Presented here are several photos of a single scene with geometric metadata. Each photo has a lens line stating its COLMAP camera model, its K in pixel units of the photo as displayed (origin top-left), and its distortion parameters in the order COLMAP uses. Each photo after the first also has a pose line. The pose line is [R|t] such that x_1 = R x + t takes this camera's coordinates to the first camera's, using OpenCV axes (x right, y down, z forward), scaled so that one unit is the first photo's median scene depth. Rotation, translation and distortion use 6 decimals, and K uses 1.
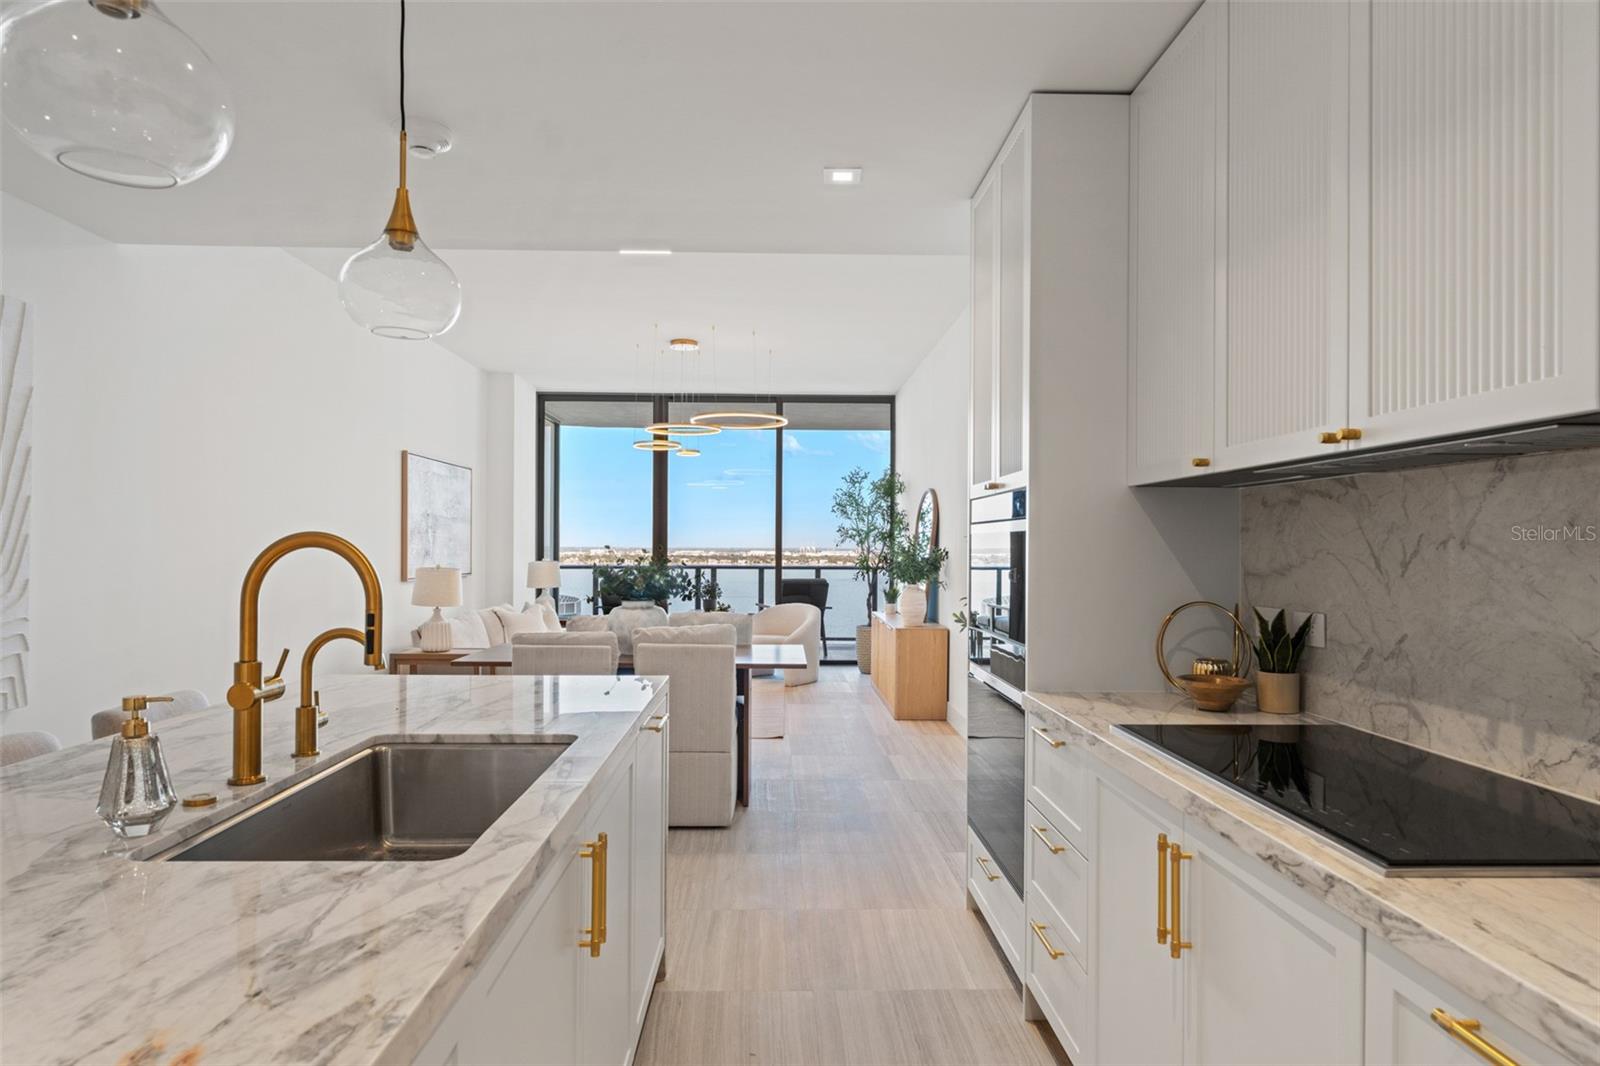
lens RADIAL K [[909.9, 0, 798.4], [0, 909.9, 550.4], [0, 0, 1]] dist [0.000075, 0.000555]
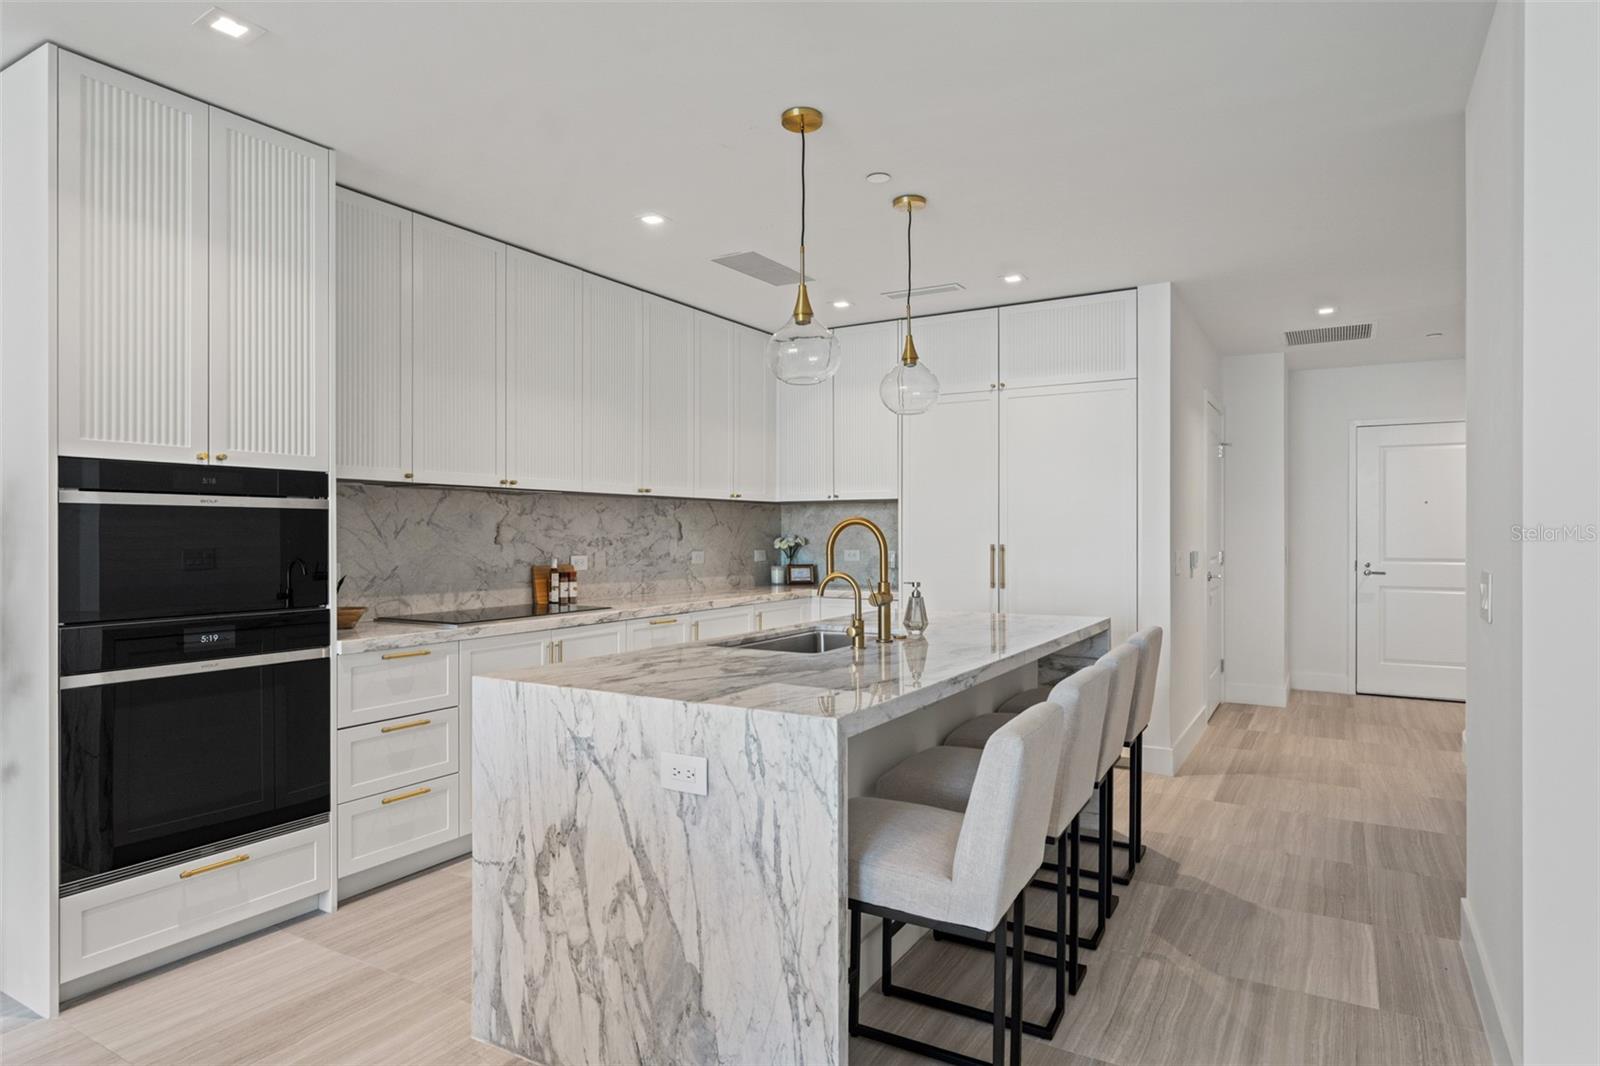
lens RADIAL K [[908.1, 0, 800.0], [0, 908.1, 533.0], [0, 0, 1]] dist [0.000093, -0.000440]
pose [[-0.845284, -0.002787, 0.534310, -0.339644], [0.000511, 0.999982, 0.006025, 0.001139], [-0.534317, 0.005366, -0.845267, 0.624385]]
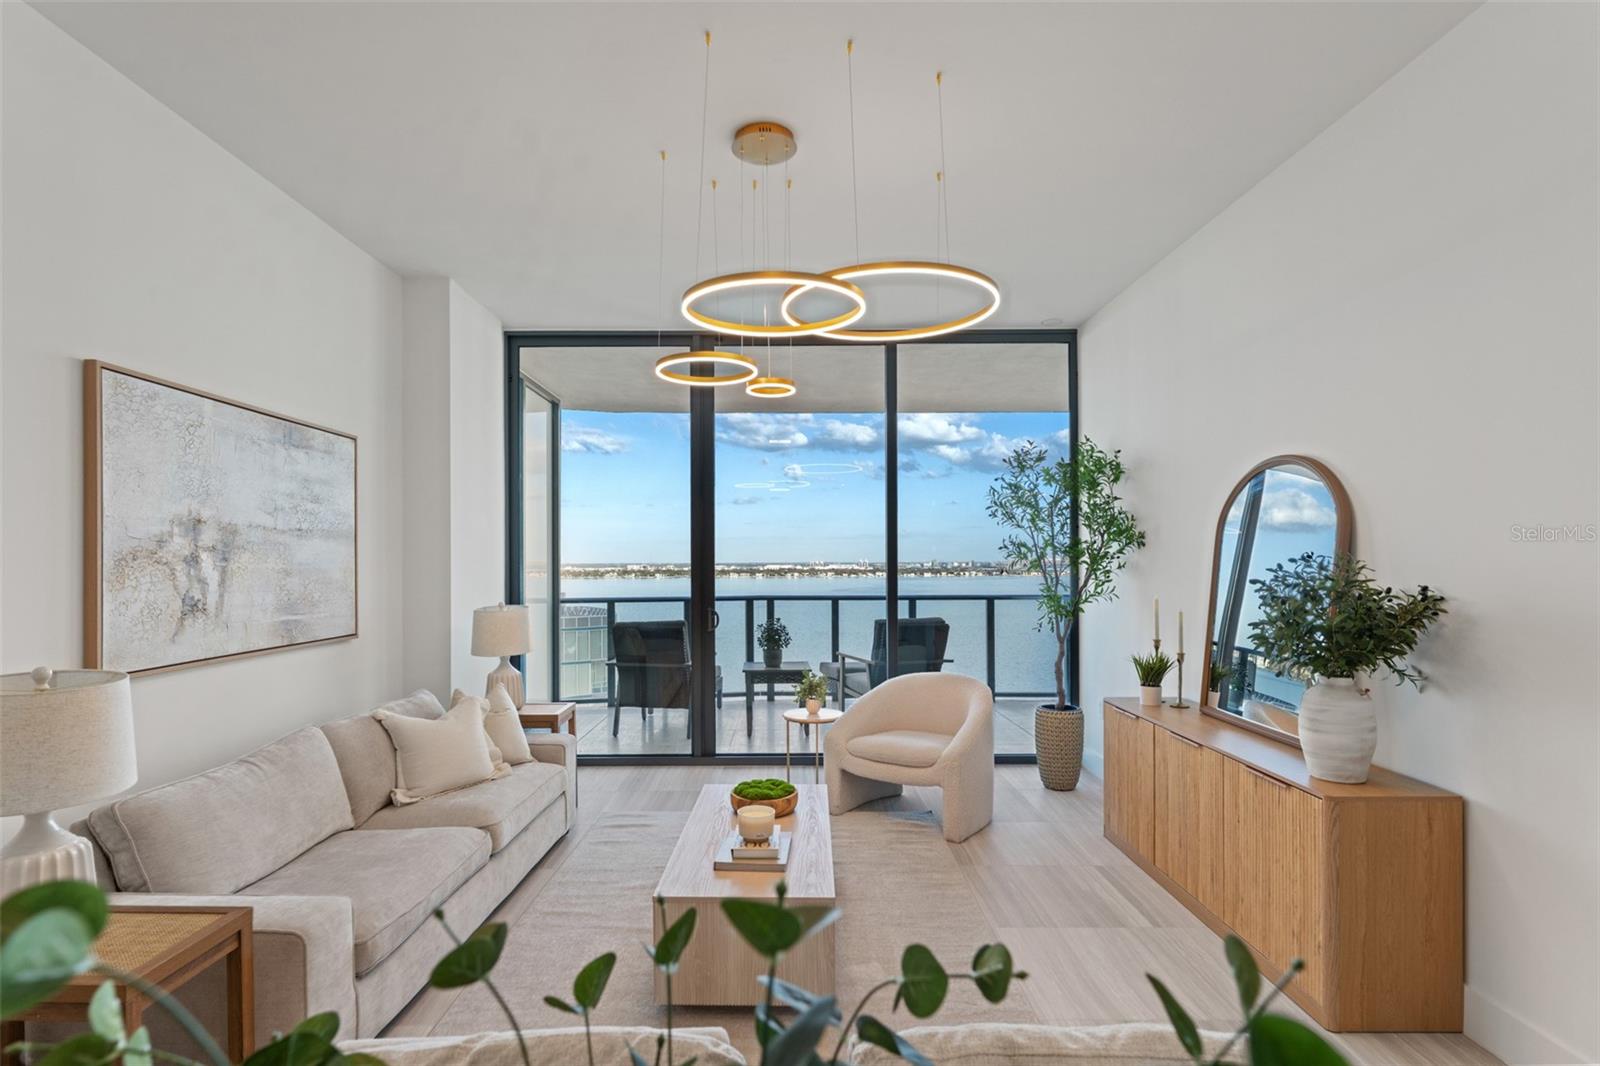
lens RADIAL K [[794.9, 0, 792.1], [0, 794.9, 557.0], [0, 0, 1]] dist [-0.000669, 0.000212]
pose [[0.999744, -0.009835, -0.020377, -0.114518], [0.009643, 0.999908, -0.009499, -0.016144], [0.020469, 0.009300, 0.999747, 0.655043]]
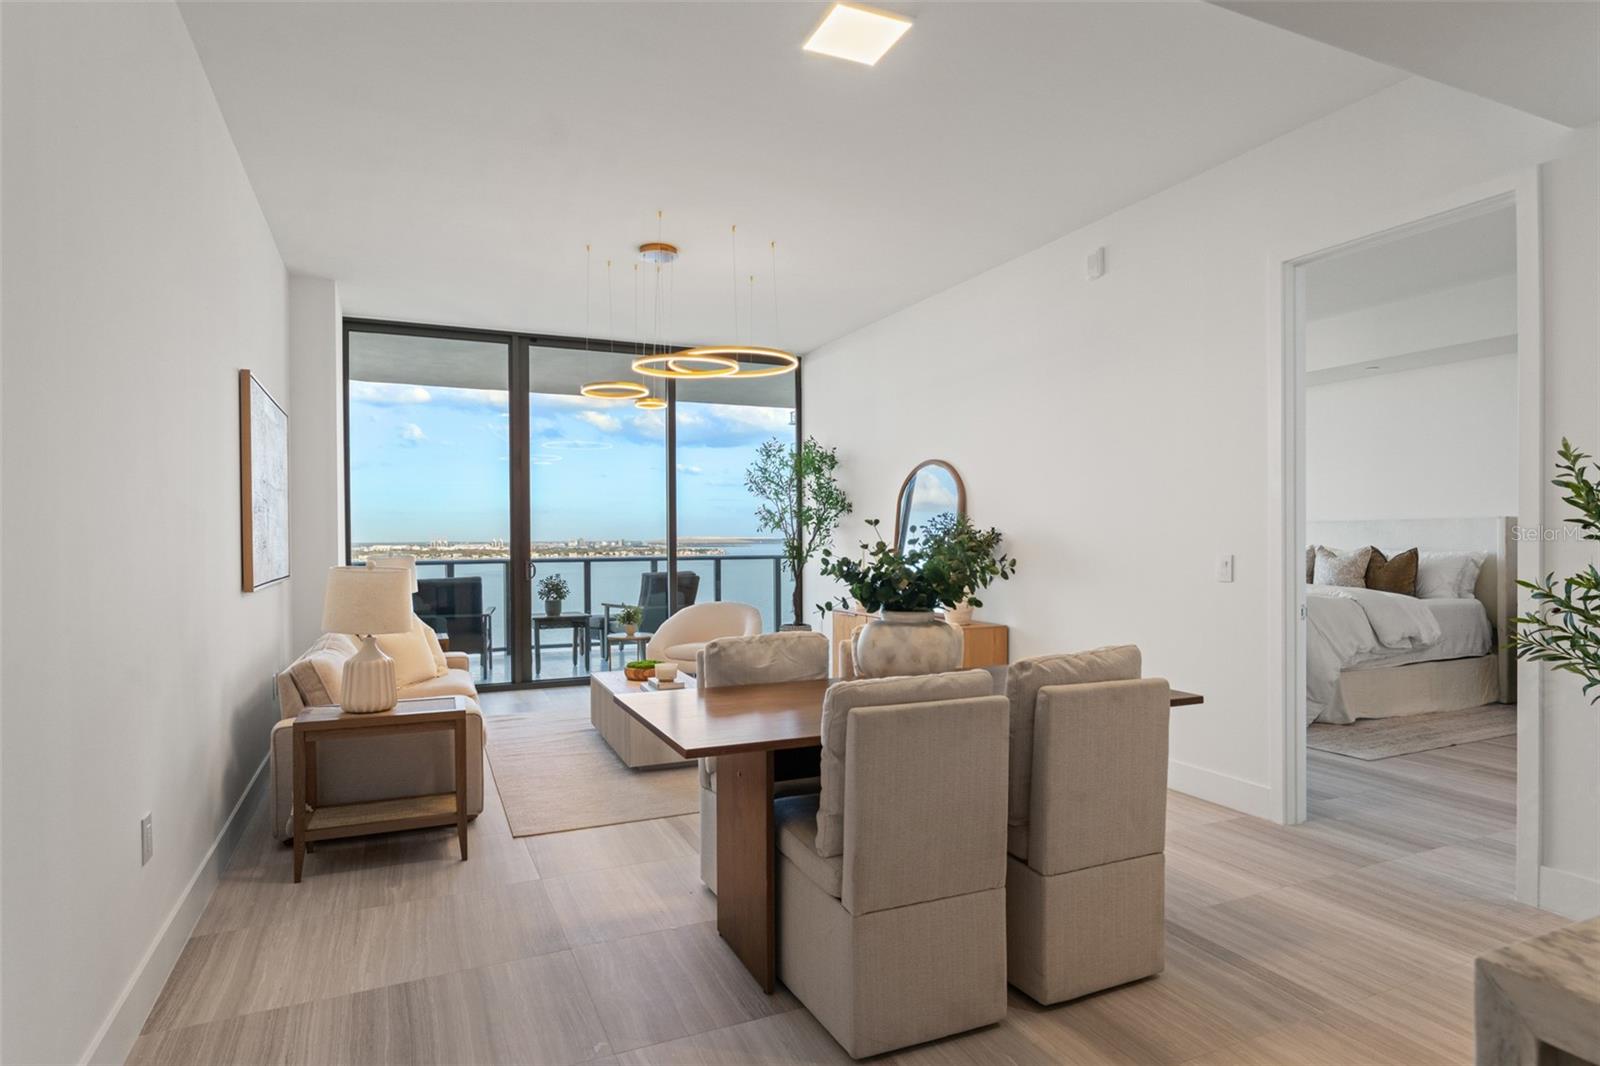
lens RADIAL K [[876.1, 0, 796.9], [0, 876.1, 543.9], [0, 0, 1]] dist [-0.000210, 0.000240]
pose [[0.921155, -0.012938, 0.388980, -0.324819], [0.012134, 0.999916, 0.004523, 0.005156], [-0.389006, 0.000554, 0.921235, 0.336488]]
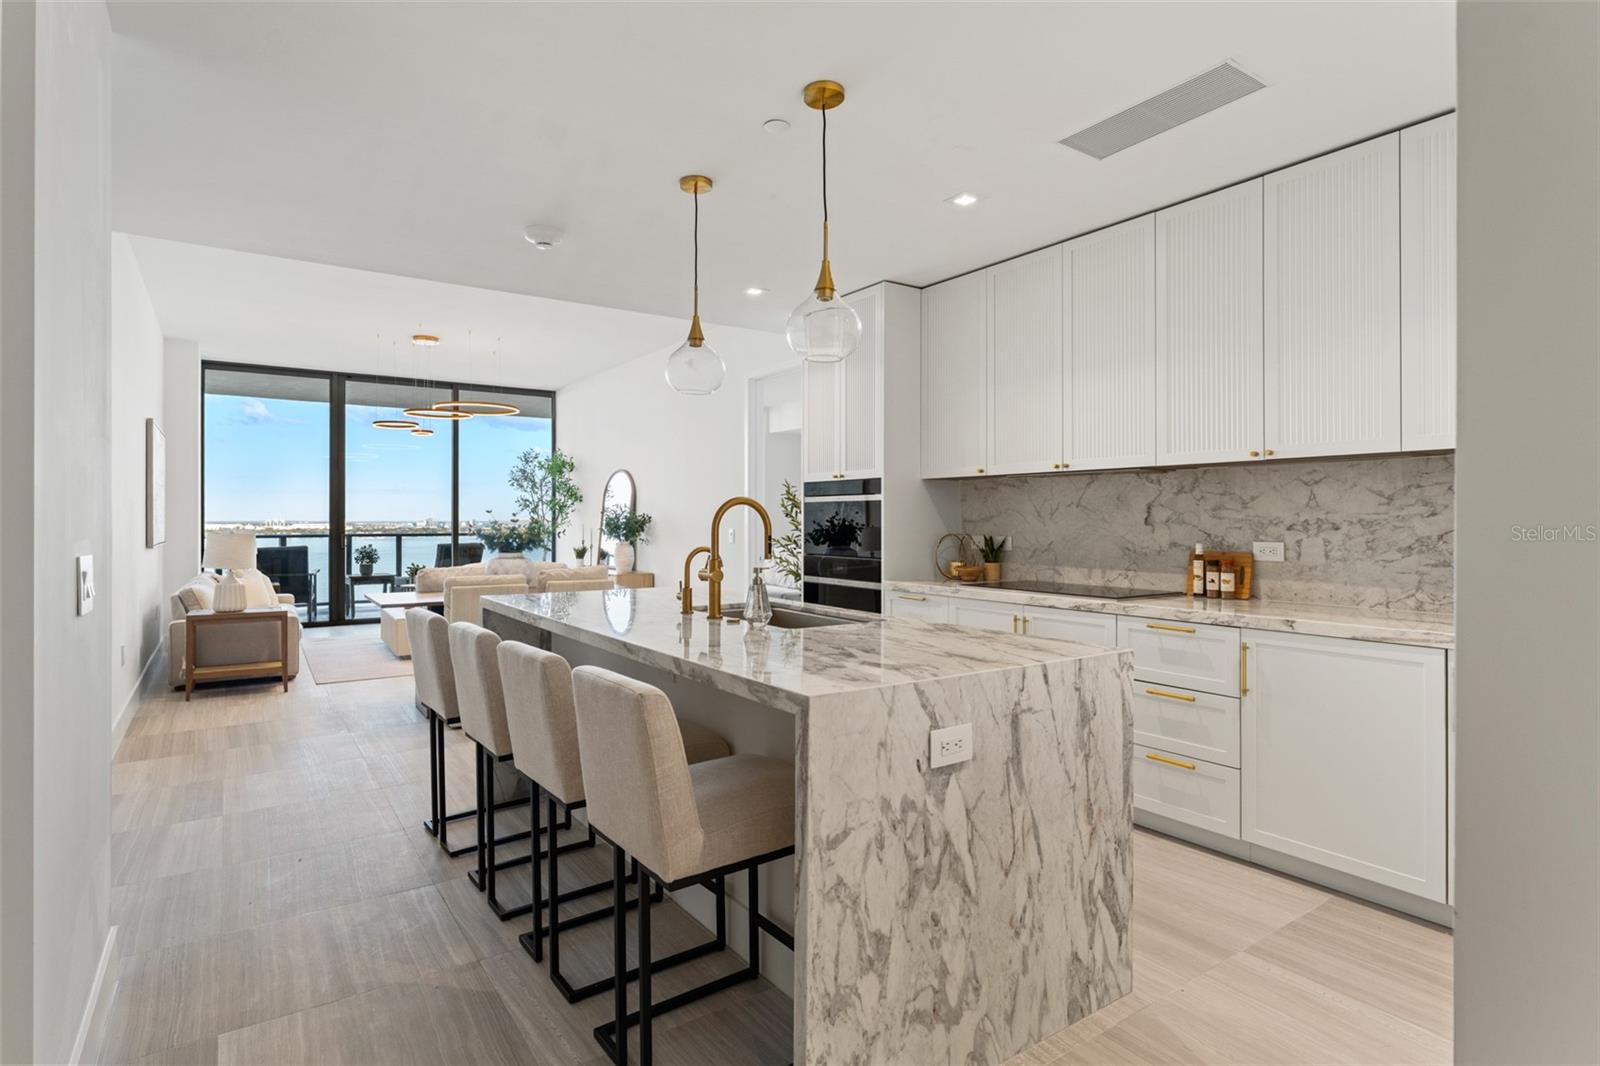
lens RADIAL K [[819.6, 0, 794.0], [0, 819.6, 519.0], [0, 0, 1]] dist [-0.000541, 0.000093]
pose [[0.838732, -0.003710, 0.544532, -0.328006], [0.005720, 0.999982, -0.001996, 0.008297], [-0.544515, 0.004789, 0.838738, -0.147098]]
